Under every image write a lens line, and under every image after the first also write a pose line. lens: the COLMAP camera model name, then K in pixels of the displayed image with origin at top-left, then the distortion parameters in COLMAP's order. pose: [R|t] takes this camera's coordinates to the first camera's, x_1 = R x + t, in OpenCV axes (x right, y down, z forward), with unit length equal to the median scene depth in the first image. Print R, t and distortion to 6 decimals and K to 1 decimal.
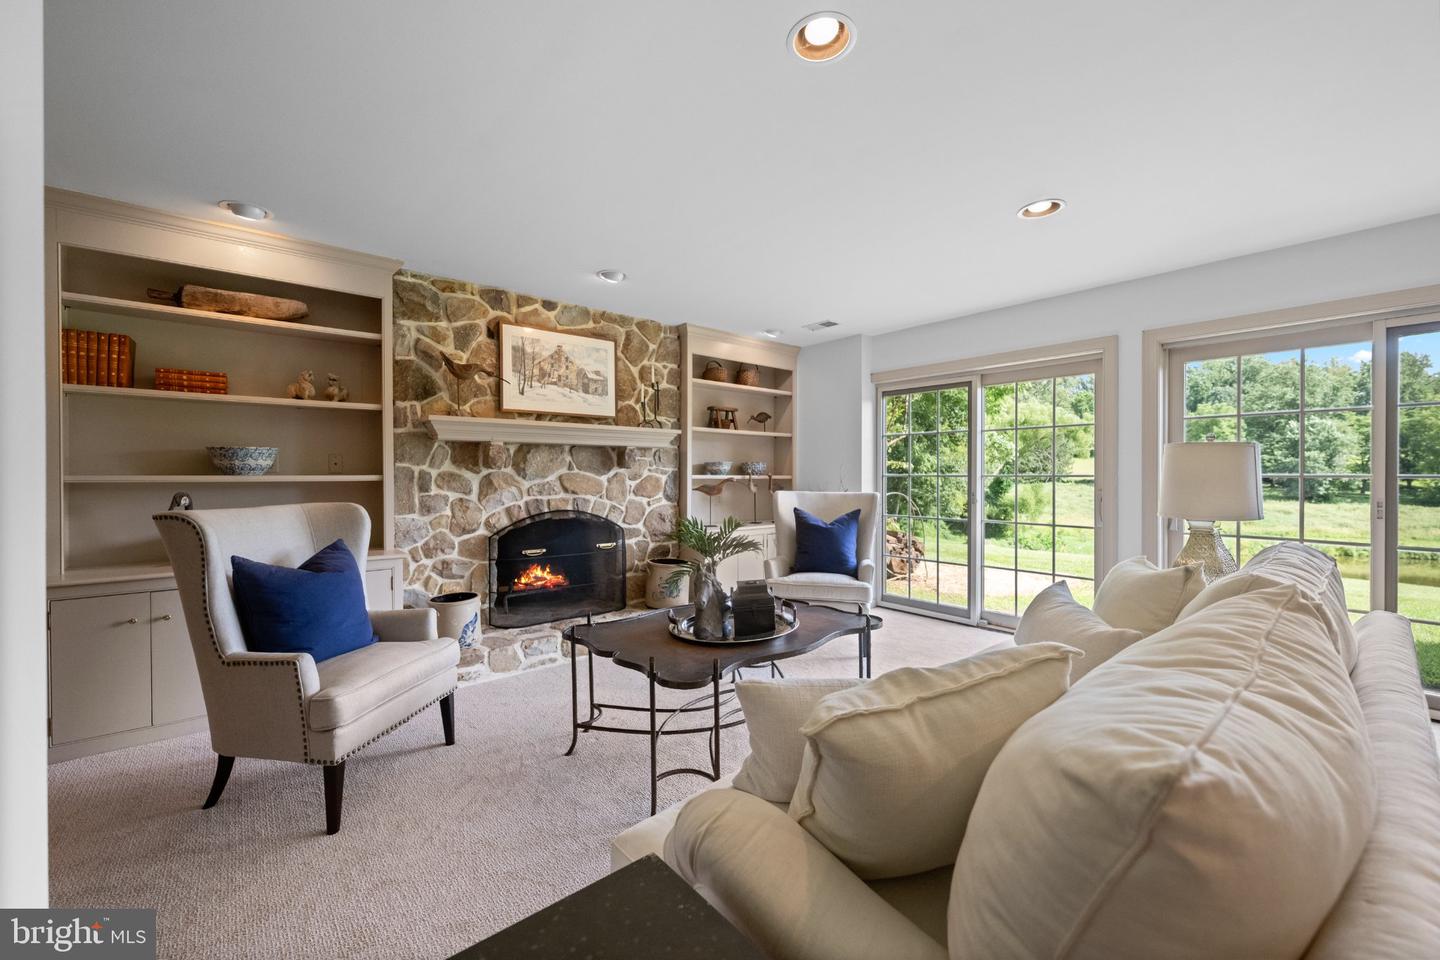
lens RADIAL K [[569.2, 0, 713.3], [0, 569.2, 478.4], [0, 0, 1]] dist [-0.000293, -0.000013]
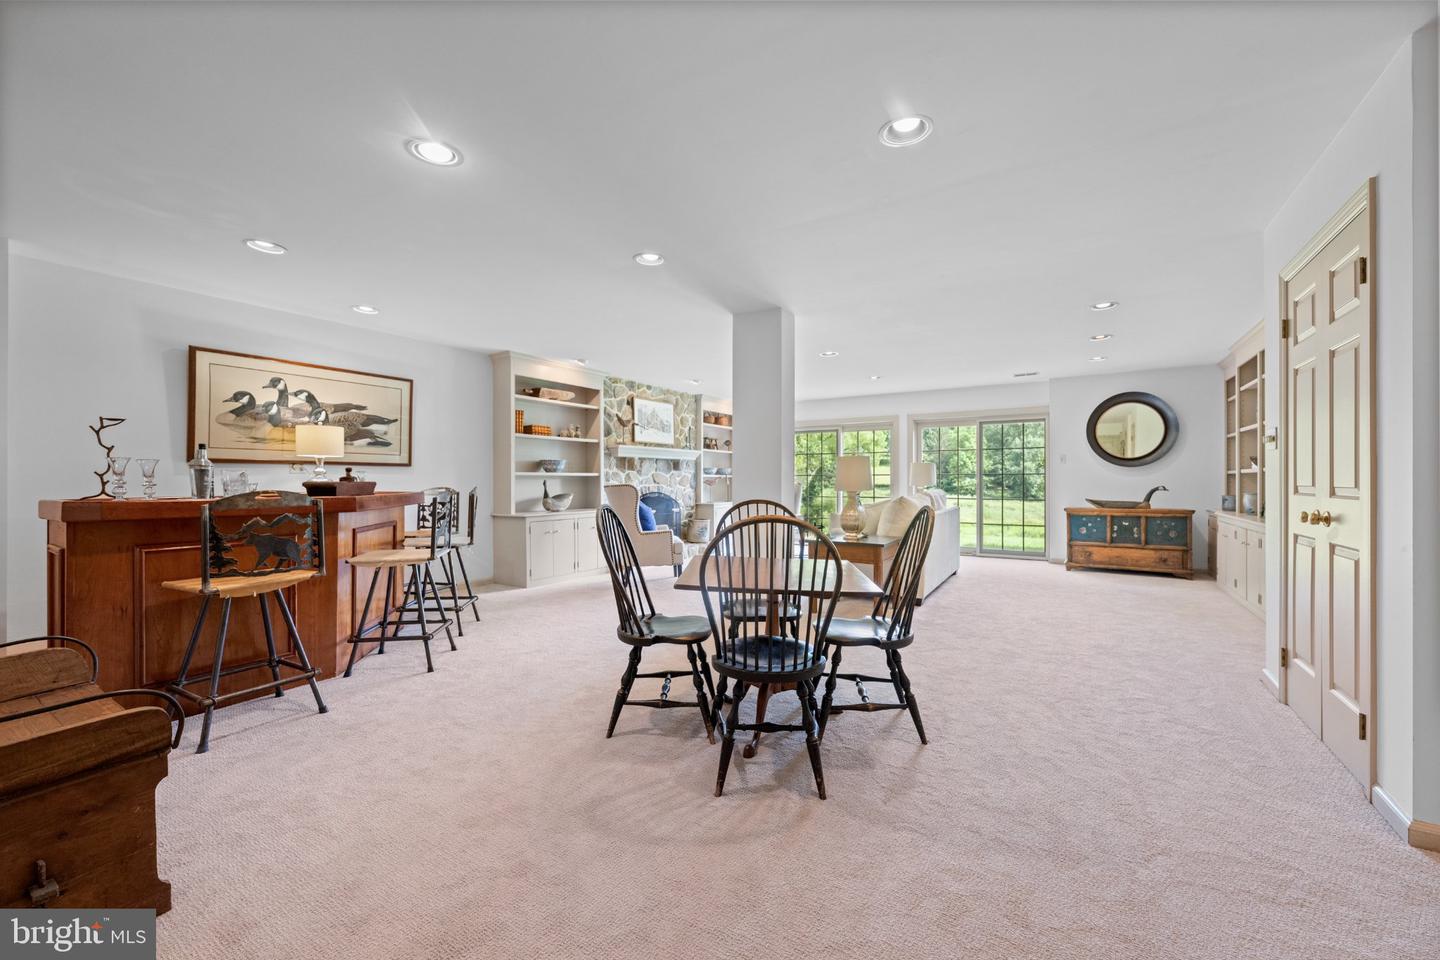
lens RADIAL K [[569.2, 0, 713.3], [0, 569.2, 478.4], [0, 0, 1]] dist [-0.000293, -0.000013]
pose [[0.955112, -0.000363, 0.296246, -0.608569], [0.003773, 0.999933, -0.010938, 0.029056], [-0.296222, 0.011565, 0.955049, -0.864403]]
